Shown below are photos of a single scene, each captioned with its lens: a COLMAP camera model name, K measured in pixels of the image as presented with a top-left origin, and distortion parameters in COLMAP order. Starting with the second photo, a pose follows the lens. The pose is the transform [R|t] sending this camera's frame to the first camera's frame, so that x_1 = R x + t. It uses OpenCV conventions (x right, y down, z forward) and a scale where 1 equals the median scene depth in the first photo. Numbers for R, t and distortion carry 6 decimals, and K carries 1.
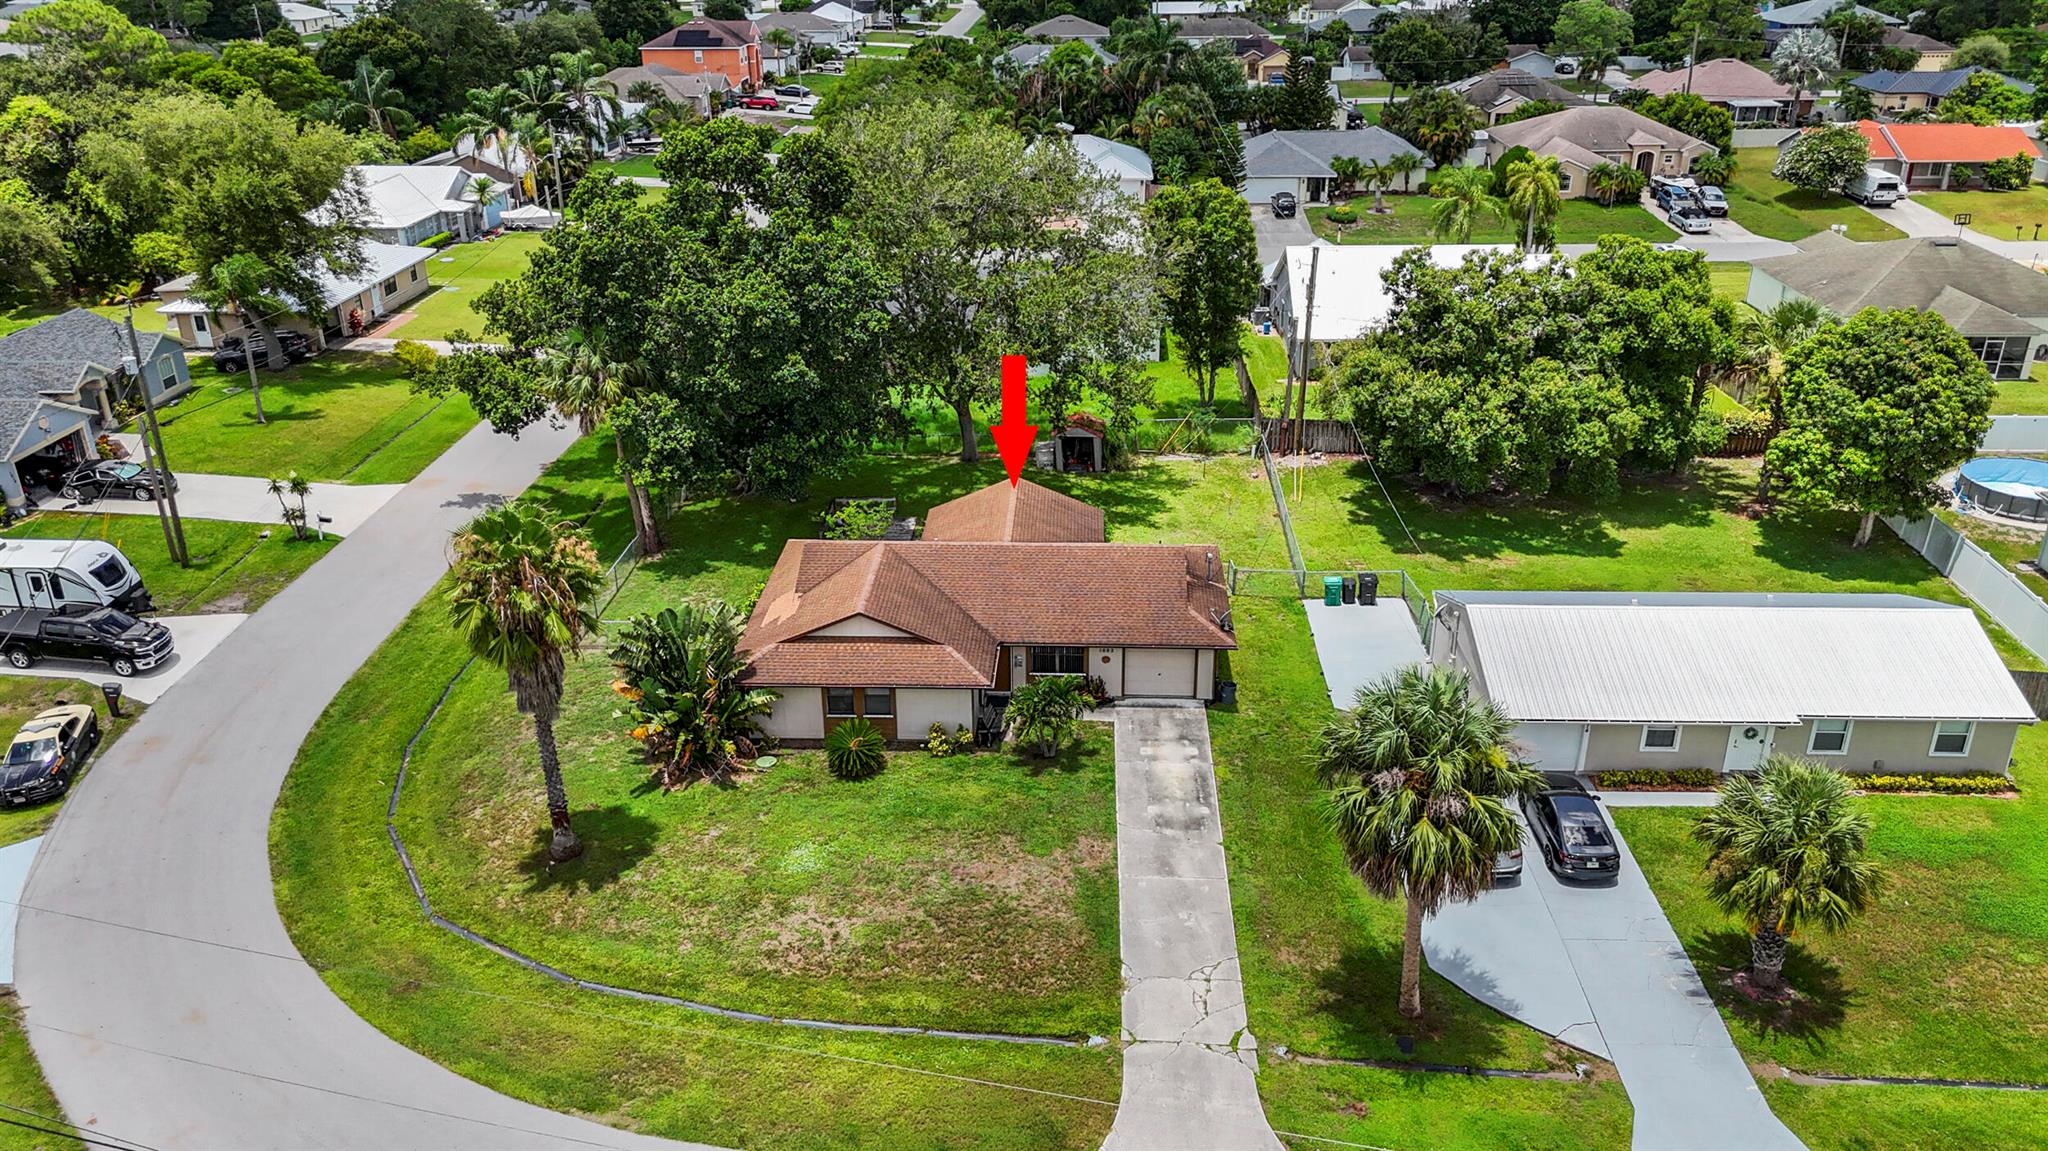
lens RADIAL K [[1510.5, 0, 1024.0], [0, 1510.5, 575.5], [0, 0, 1]] dist [0.045407, -0.042443]
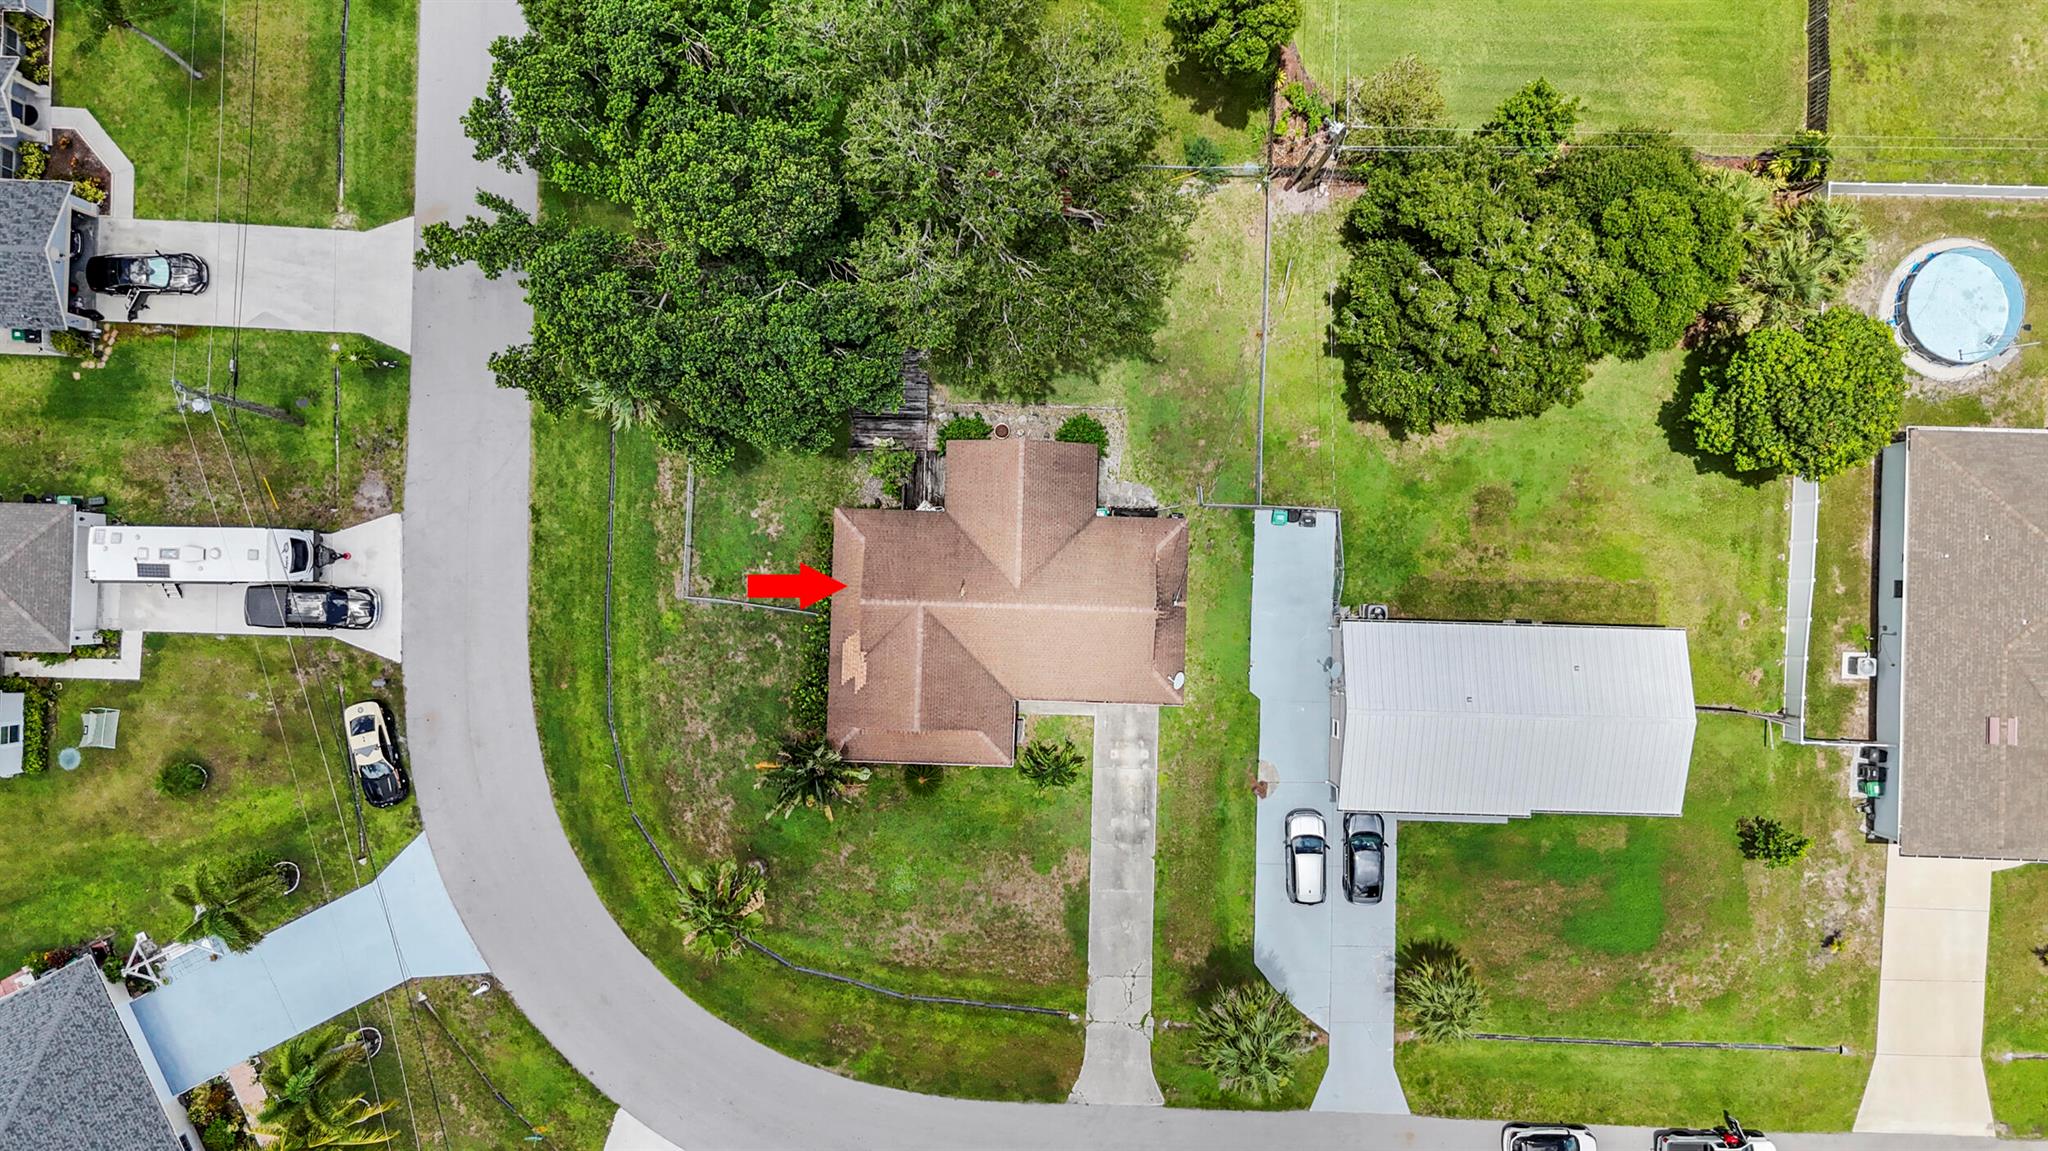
lens RADIAL K [[1510.5, 0, 1024.0], [0, 1510.5, 575.5], [0, 0, 1]] dist [0.045407, -0.042443]
pose [[0.999891, -0.014580, -0.002160, -0.003183], [0.008069, 0.418834, 0.908027, -1.556015], [-0.012334, -0.907946, 0.418906, 0.632607]]
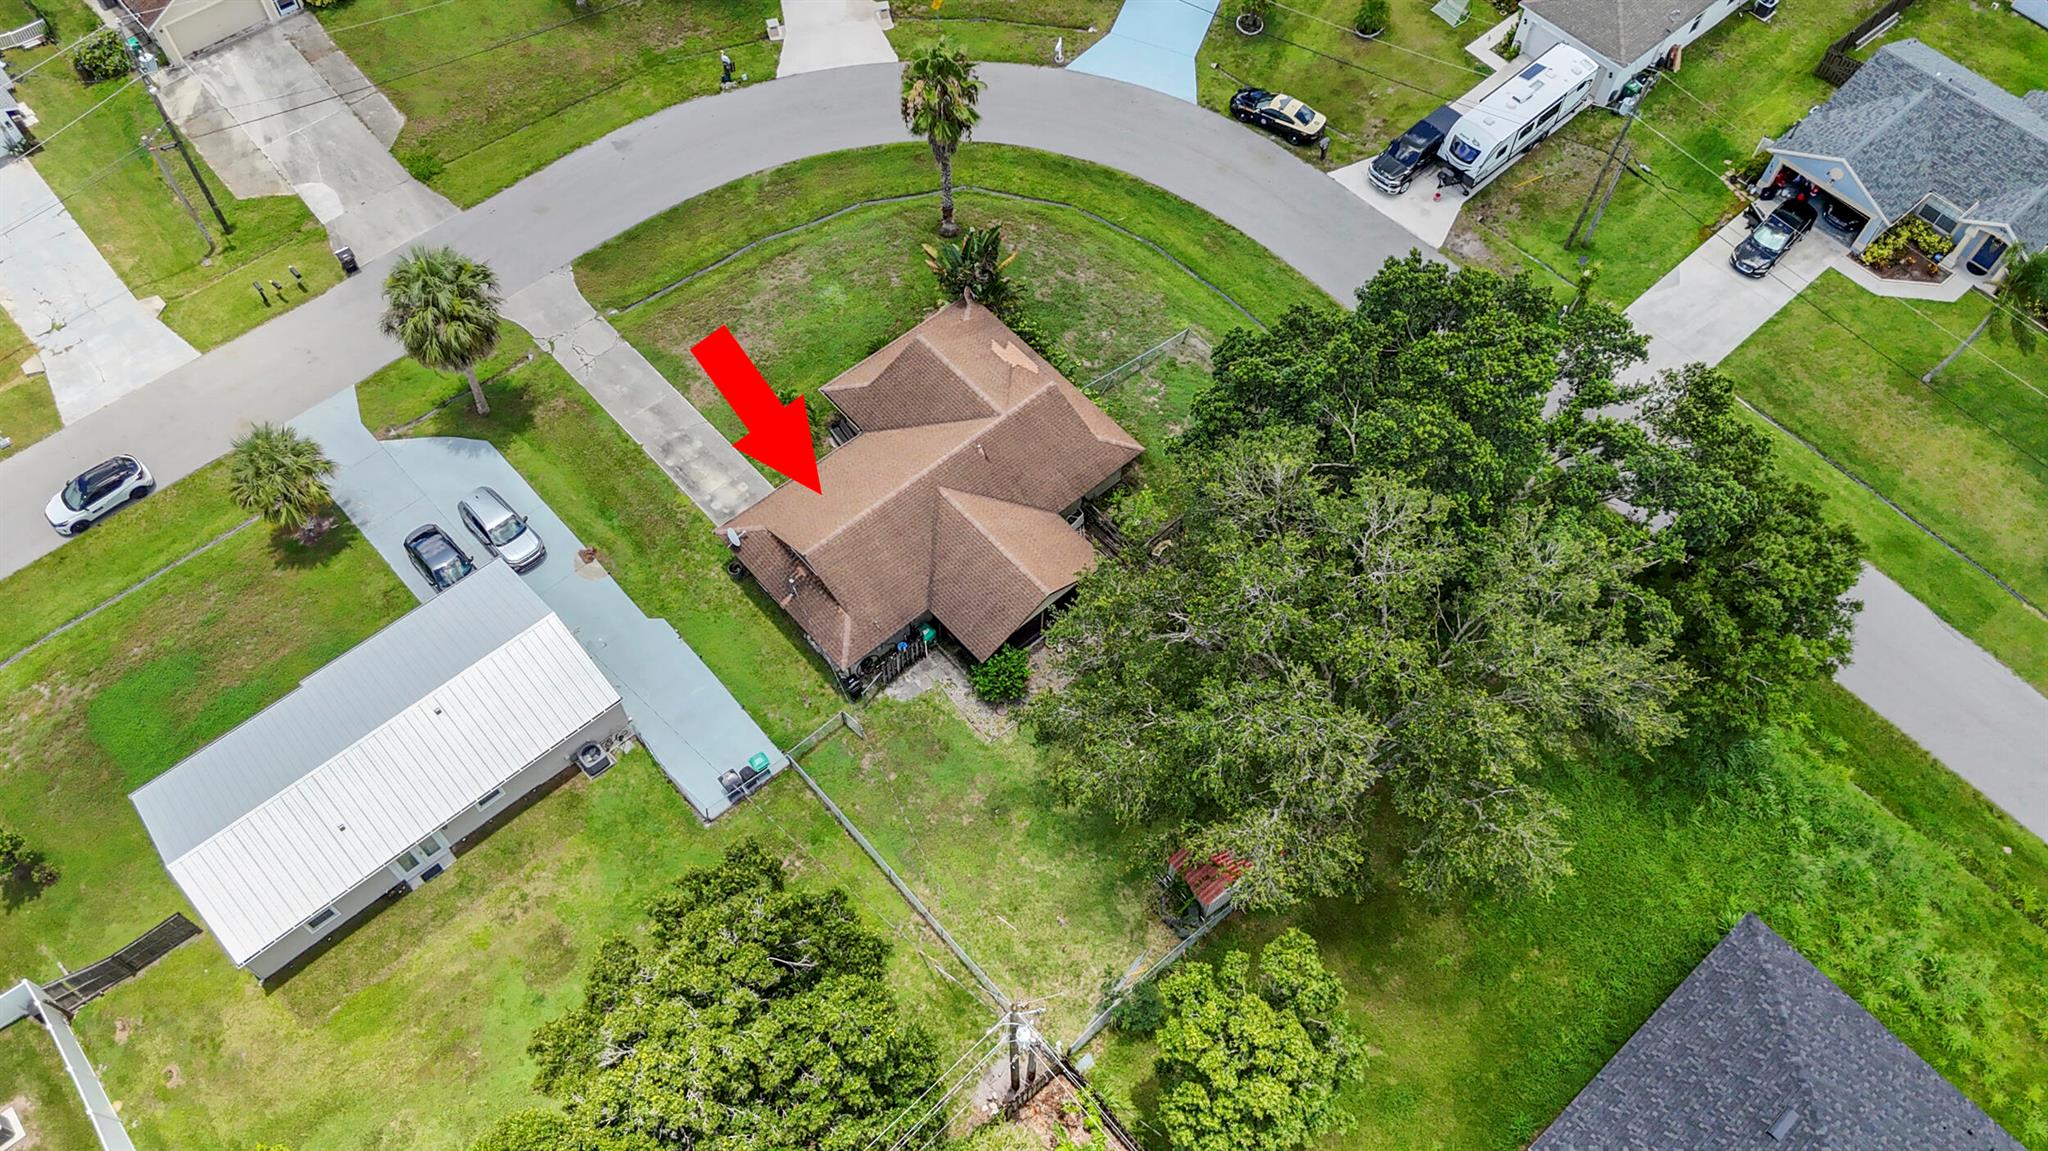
lens RADIAL K [[1510.5, 0, 1024.0], [0, 1510.5, 575.5], [0, 0, 1]] dist [0.045407, -0.042443]
pose [[-0.716912, 0.590788, -0.370146, 0.537708], [-0.293347, 0.226014, 0.928905, -1.441350], [0.632444, 0.774524, 0.011274, 1.428852]]
